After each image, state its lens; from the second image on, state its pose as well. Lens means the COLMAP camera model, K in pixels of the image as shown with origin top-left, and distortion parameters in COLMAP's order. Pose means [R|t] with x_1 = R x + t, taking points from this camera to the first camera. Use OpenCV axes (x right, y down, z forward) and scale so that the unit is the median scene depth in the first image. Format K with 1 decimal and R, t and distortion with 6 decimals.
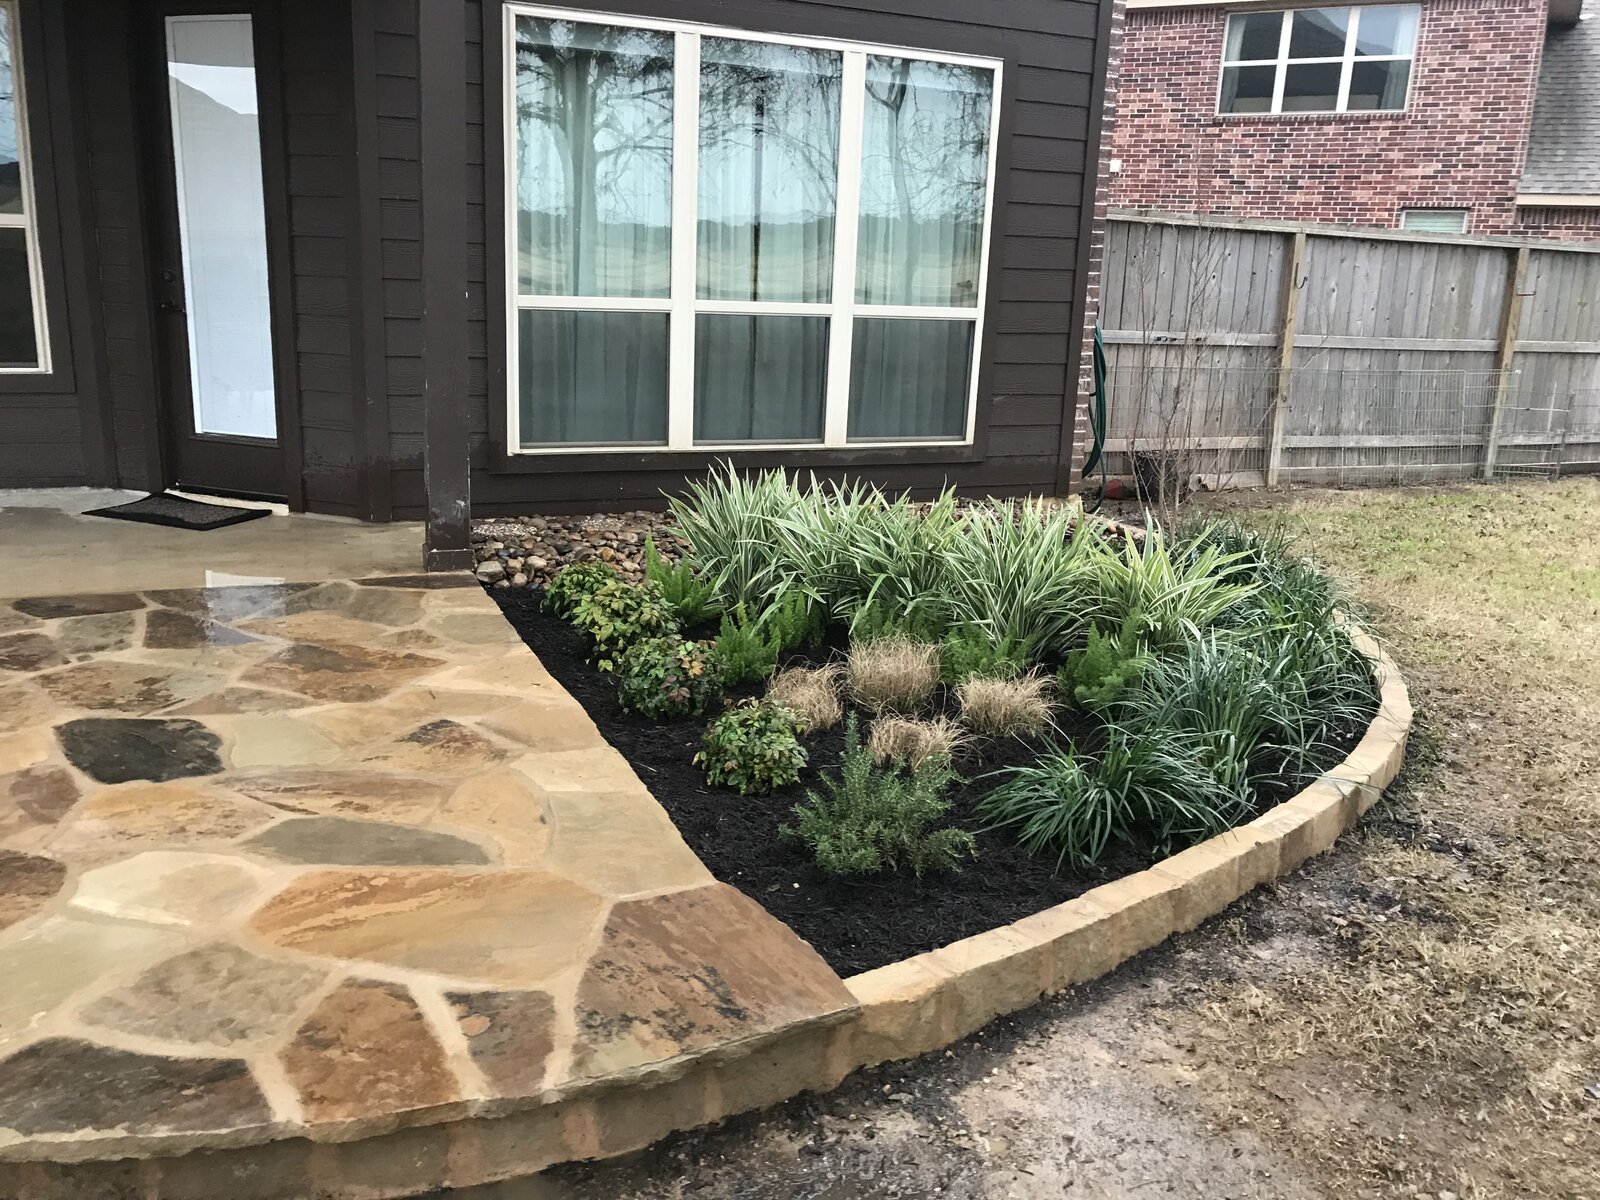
lens RADIAL K [[1314.9, 0, 794.4], [0, 1314.9, 591.1], [0, 0, 1]] dist [0.023607, -0.009955]
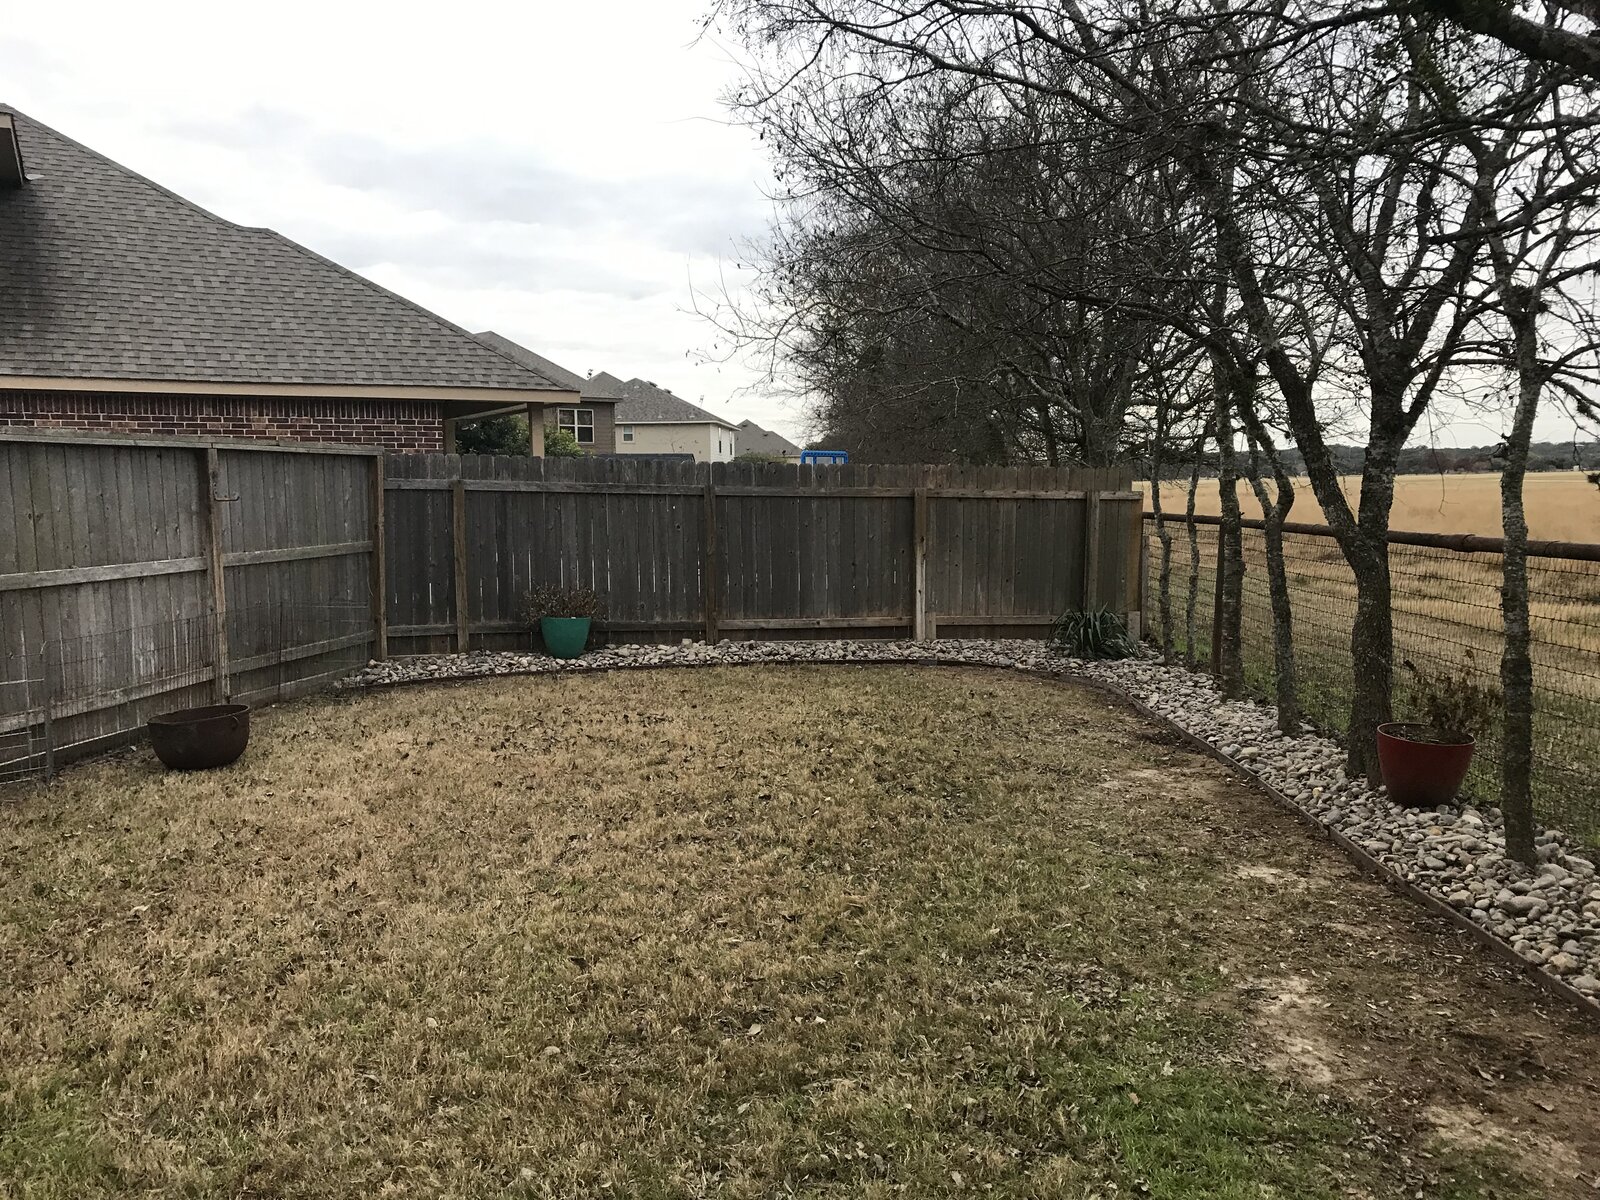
lens RADIAL K [[1309.1, 0, 784.0], [0, 1309.1, 590.6], [0, 0, 1]] dist [0.064766, -0.003239]
pose [[0.564310, -0.110586, 0.818122, 0.393000], [0.227034, 0.973566, -0.025002, -0.119945], [-0.793731, 0.199851, 0.574500, 0.494199]]
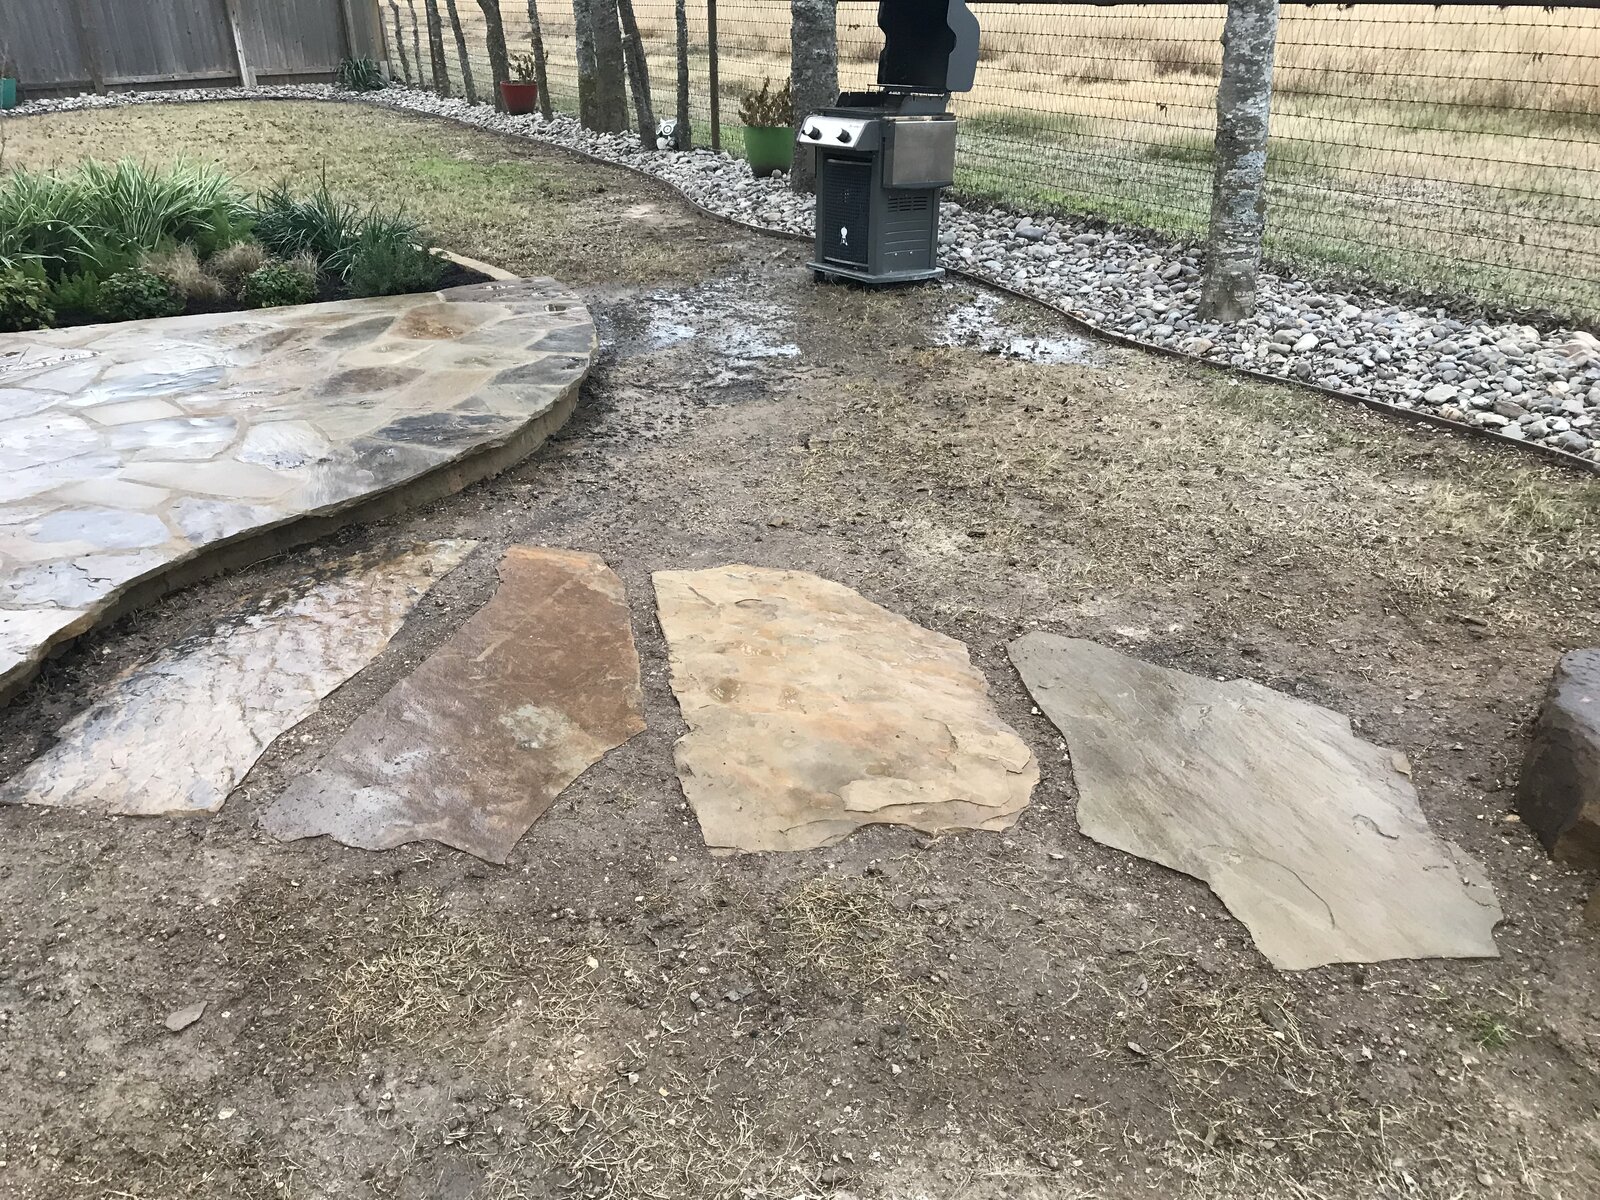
lens RADIAL K [[1283.8, 0, 799.0], [0, 1283.8, 591.9], [0, 0, 1]] dist [0.026760, -0.009399]
pose [[0.033697, -0.476248, 0.878665, -0.889890], [0.268615, 0.851131, 0.451023, -0.066779], [-0.962658, 0.220825, 0.156608, 0.088875]]
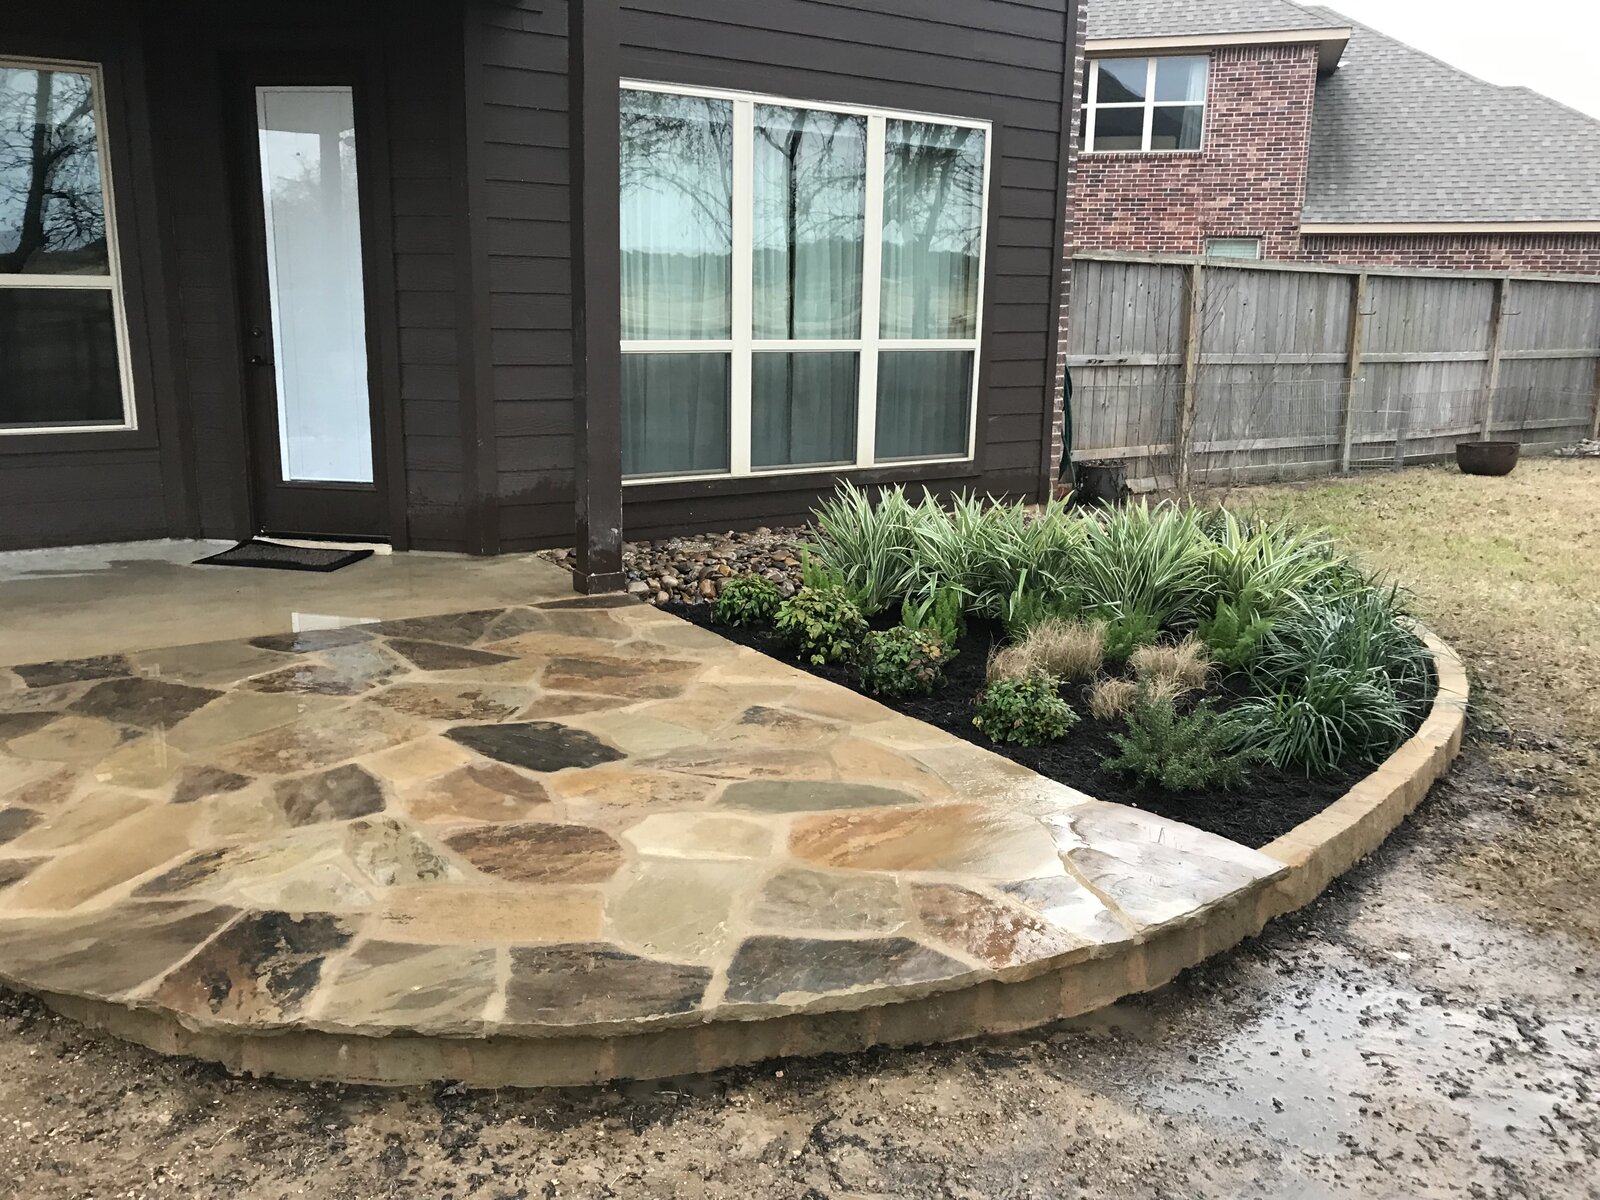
lens RADIAL K [[1314.9, 0, 794.4], [0, 1314.9, 591.1], [0, 0, 1]] dist [0.023607, -0.009955]
pose [[0.984515, -0.060408, 0.164565, -0.226350], [0.063858, 0.997835, -0.015750, 0.008606], [-0.163257, 0.026015, 0.986241, -0.086192]]
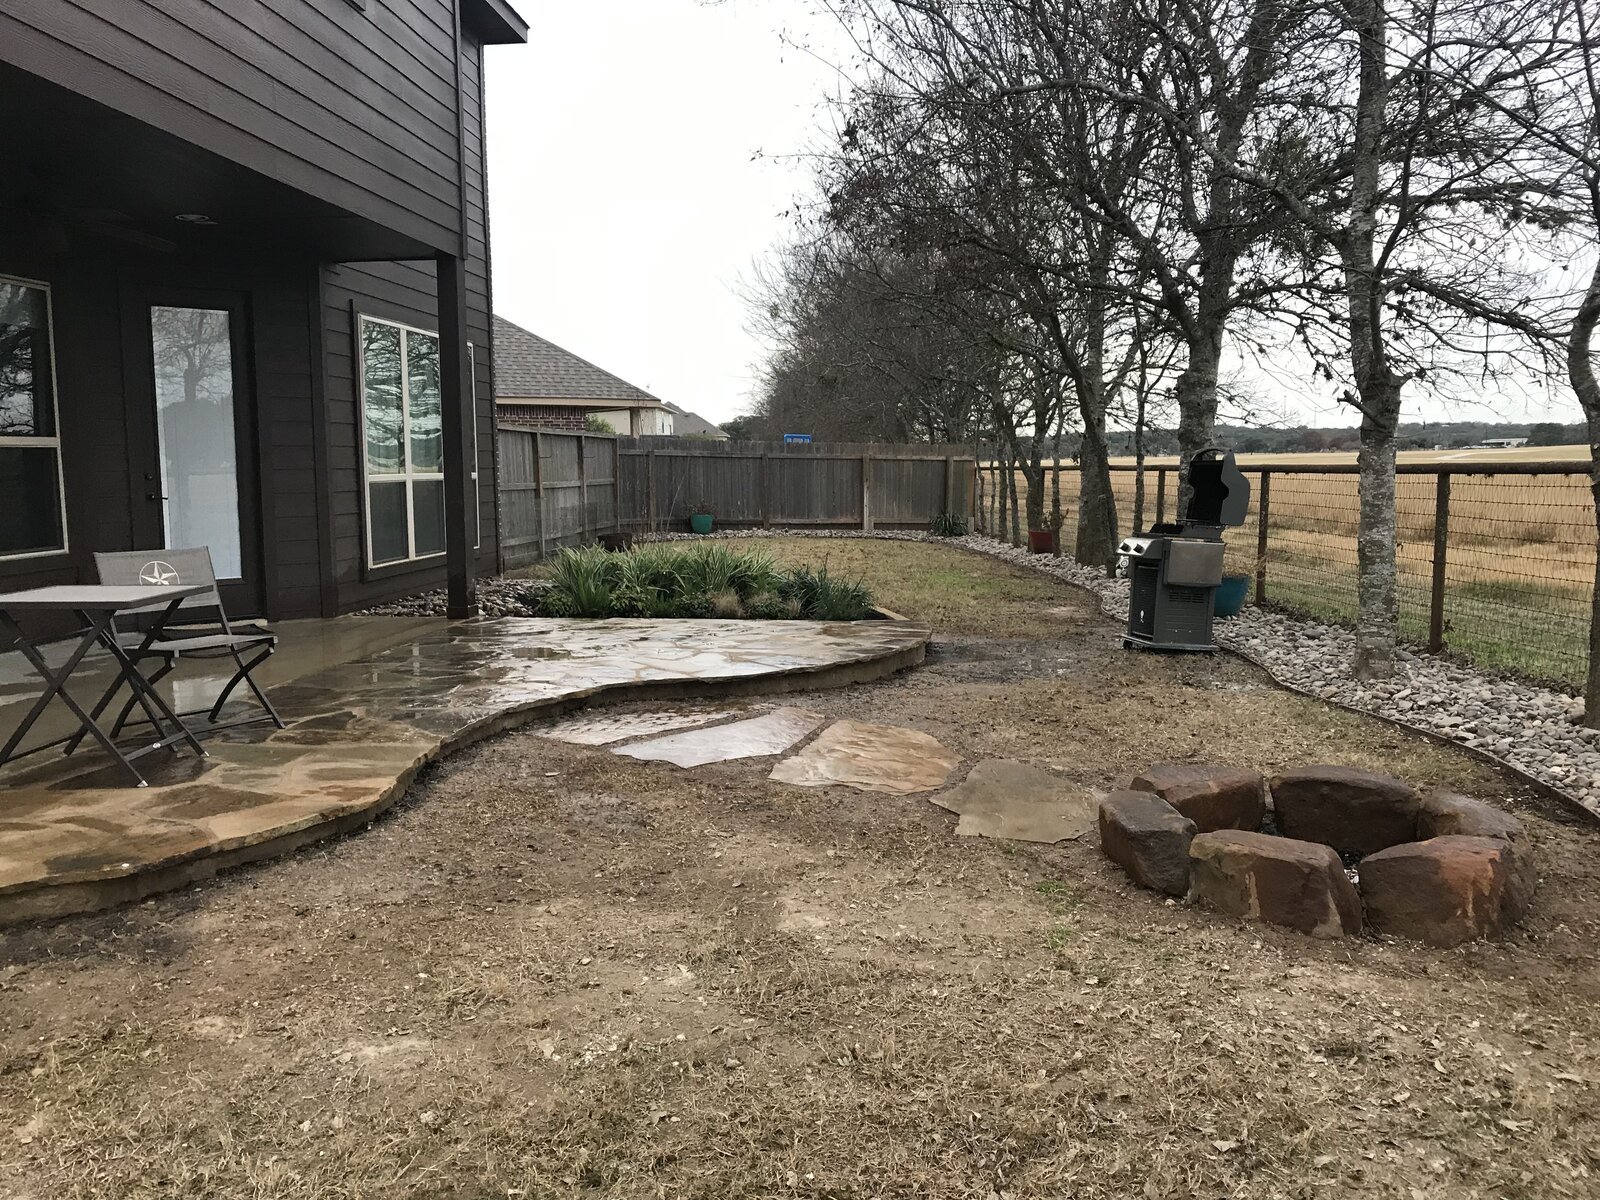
lens RADIAL K [[1312.7, 0, 818.3], [0, 1312.7, 598.0], [0, 0, 1]] dist [0.020811, -0.000882]
pose [[0.480528, -0.132728, 0.866878, -1.306498], [0.235959, 0.971597, 0.017964, 0.032535], [-0.844640, 0.195916, 0.498197, -0.283212]]
